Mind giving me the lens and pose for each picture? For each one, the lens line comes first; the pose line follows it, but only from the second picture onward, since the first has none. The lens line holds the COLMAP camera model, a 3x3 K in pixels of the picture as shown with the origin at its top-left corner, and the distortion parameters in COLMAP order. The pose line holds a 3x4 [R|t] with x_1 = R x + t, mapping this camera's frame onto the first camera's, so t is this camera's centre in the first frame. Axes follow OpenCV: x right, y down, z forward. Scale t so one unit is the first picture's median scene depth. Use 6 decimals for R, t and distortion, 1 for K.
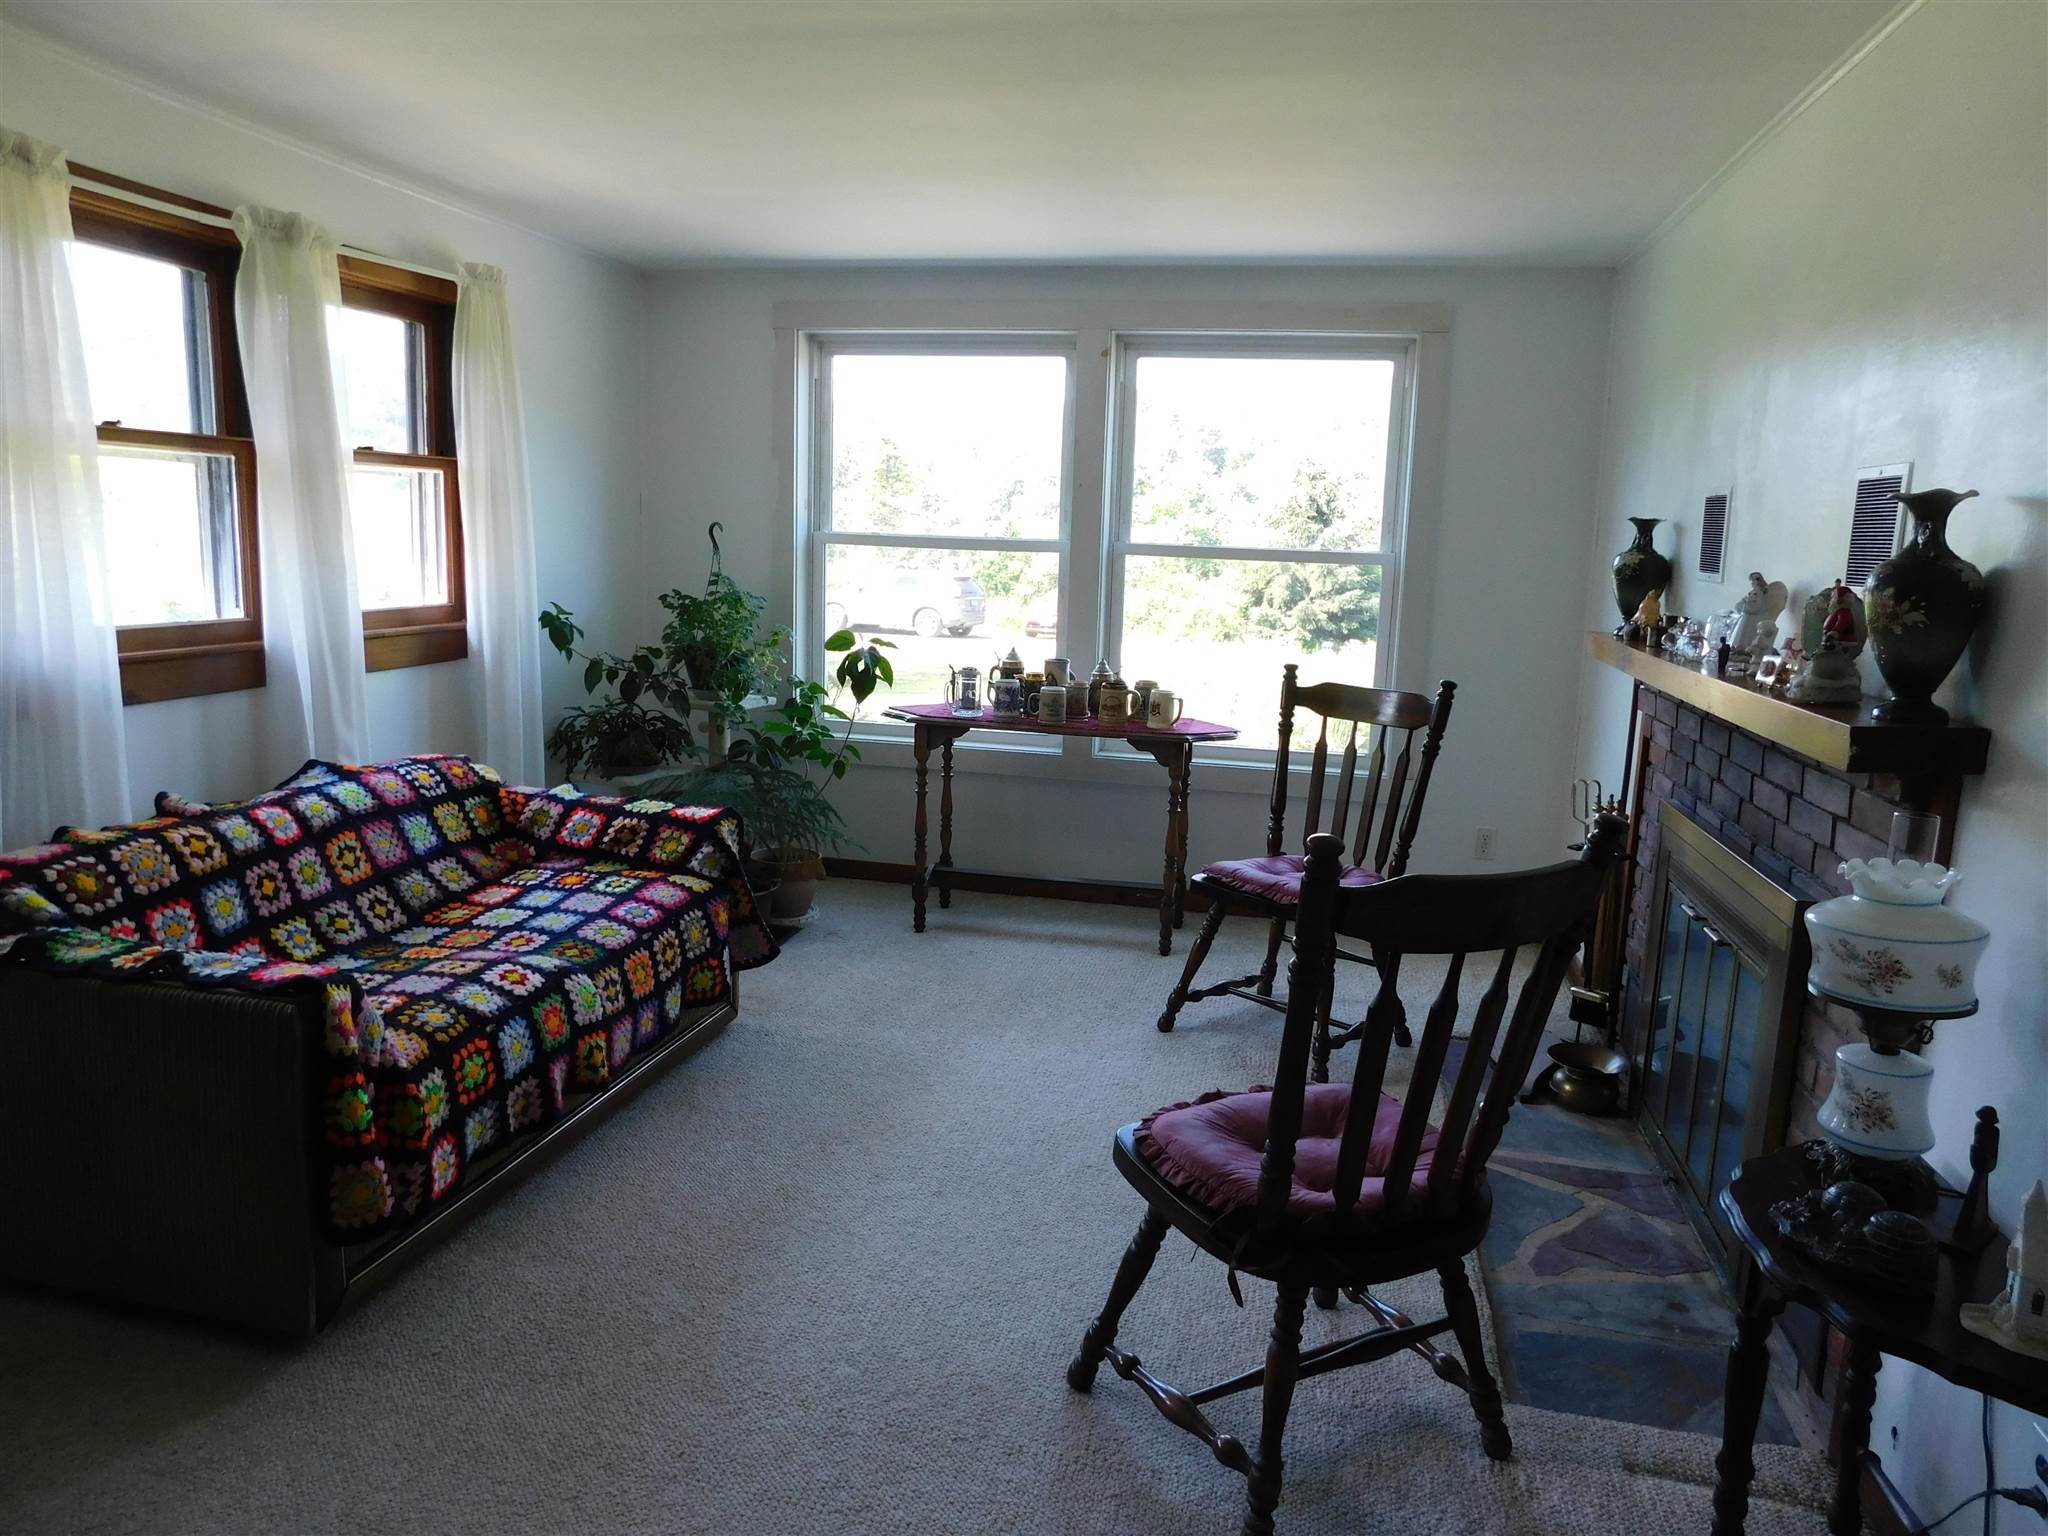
lens RADIAL K [[1354.3, 0, 1026.8], [0, 1354.3, 766.9], [0, 0, 1]] dist [-0.066961, 0.051281]
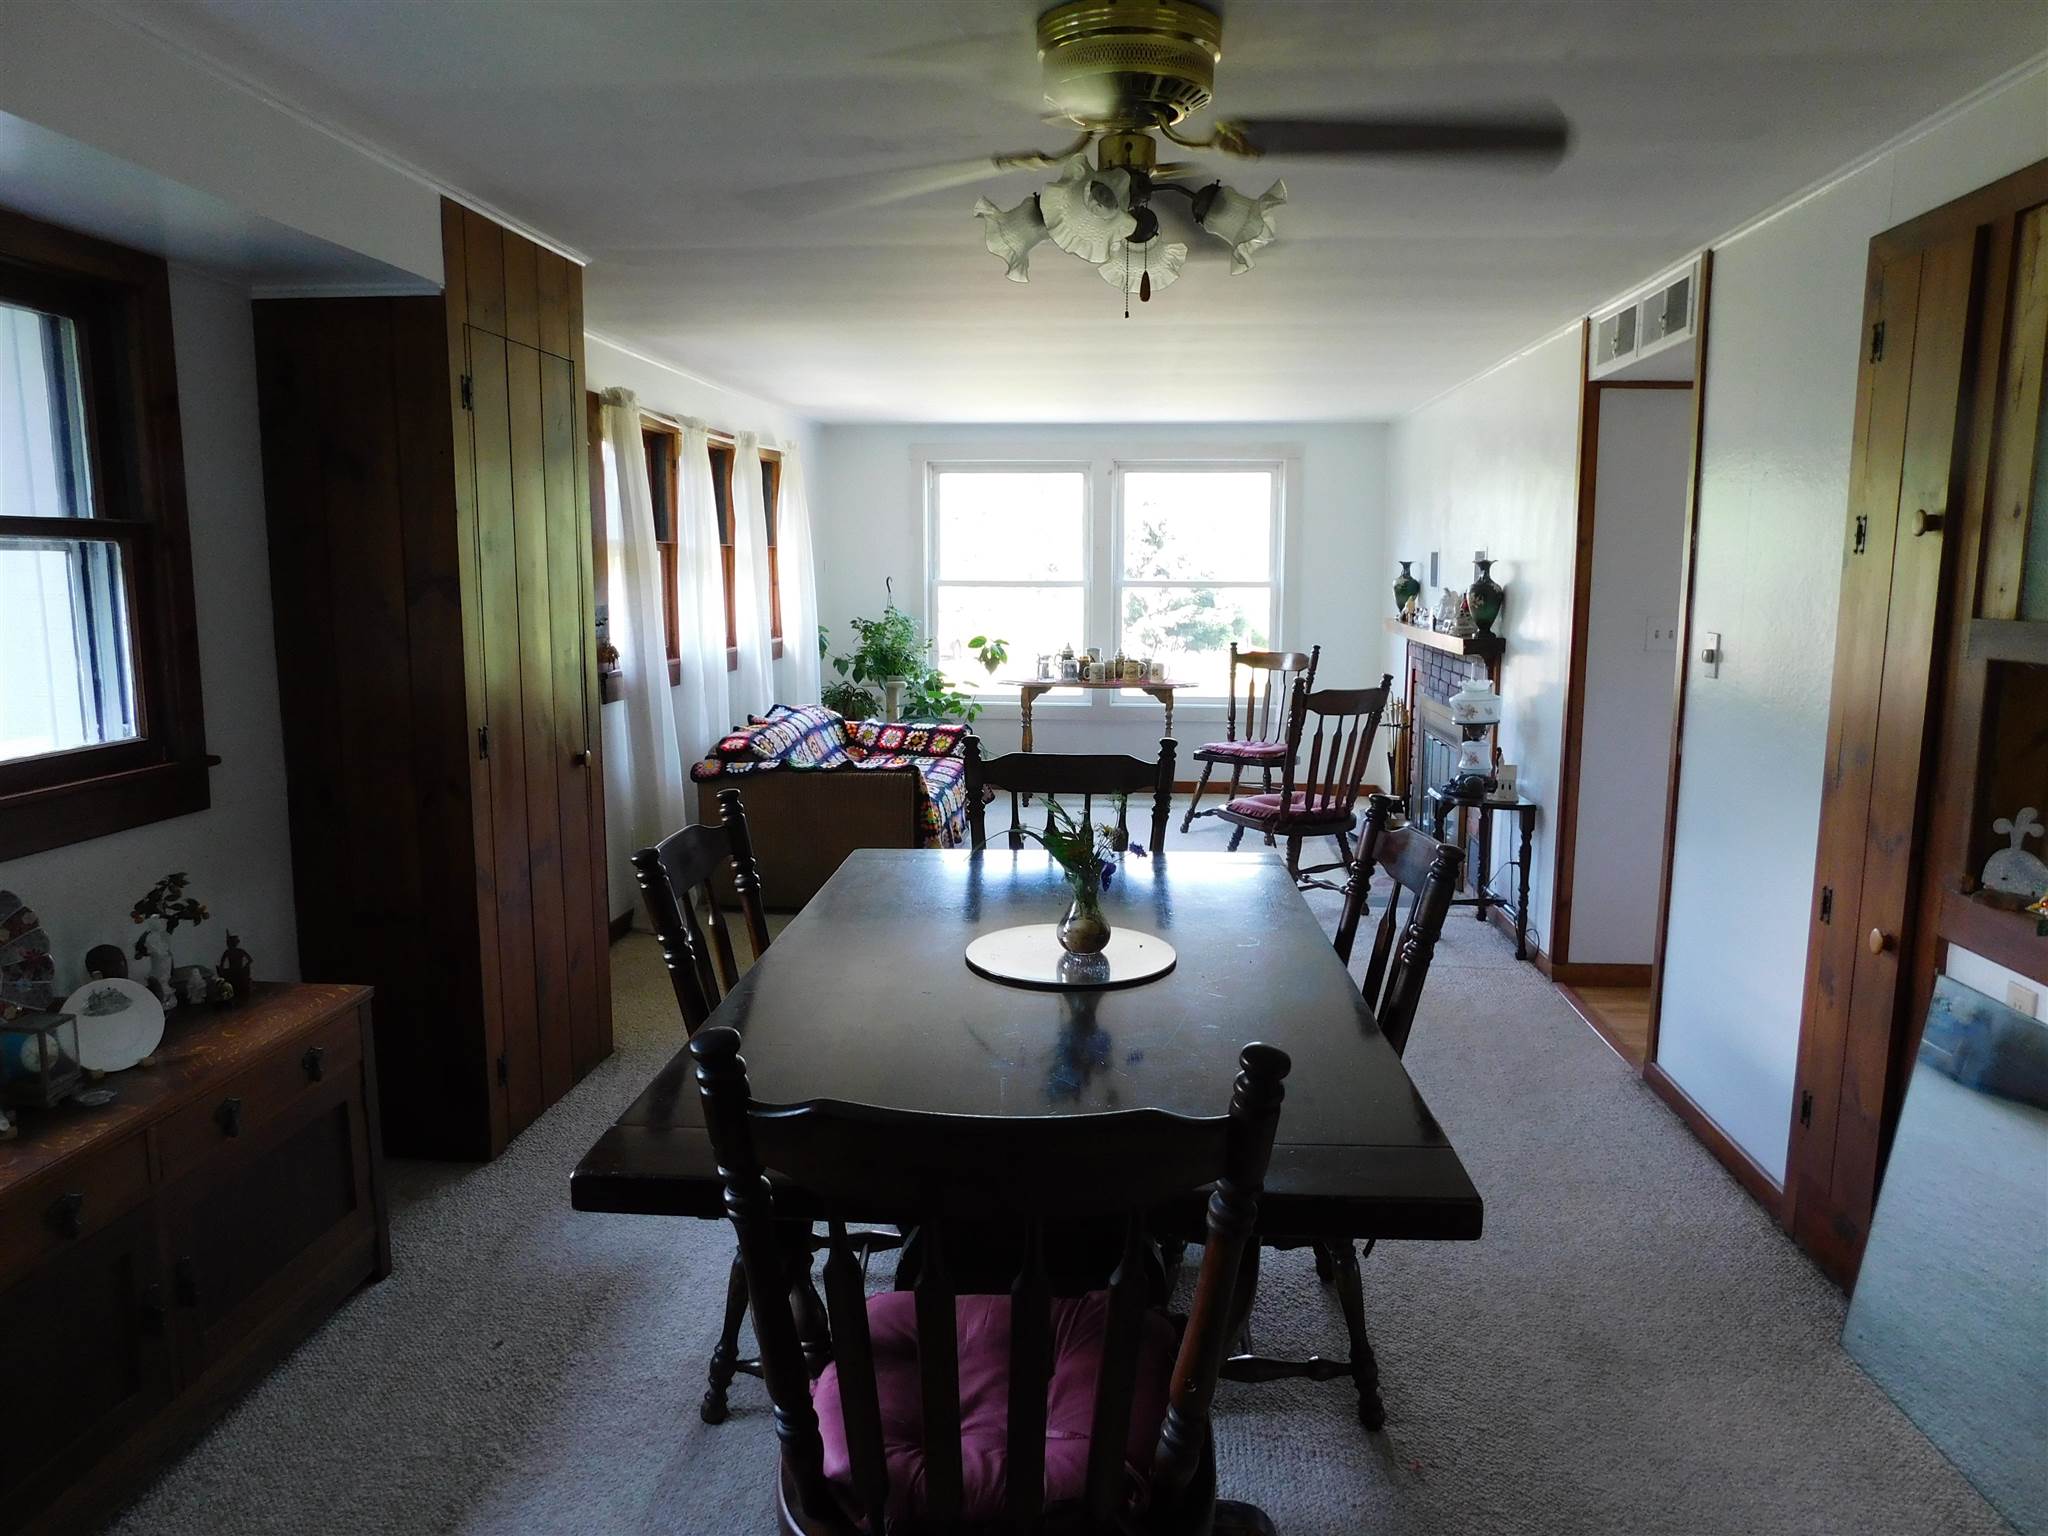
lens RADIAL K [[1354.3, 0, 1022.7], [0, 1354.3, 768.2], [0, 0, 1]] dist [-0.066961, 0.051281]
pose [[0.991600, -0.052083, 0.118393, -0.342556], [0.054194, 0.998423, -0.014677, 0.116204], [-0.117442, 0.020970, 0.992858, -0.875093]]
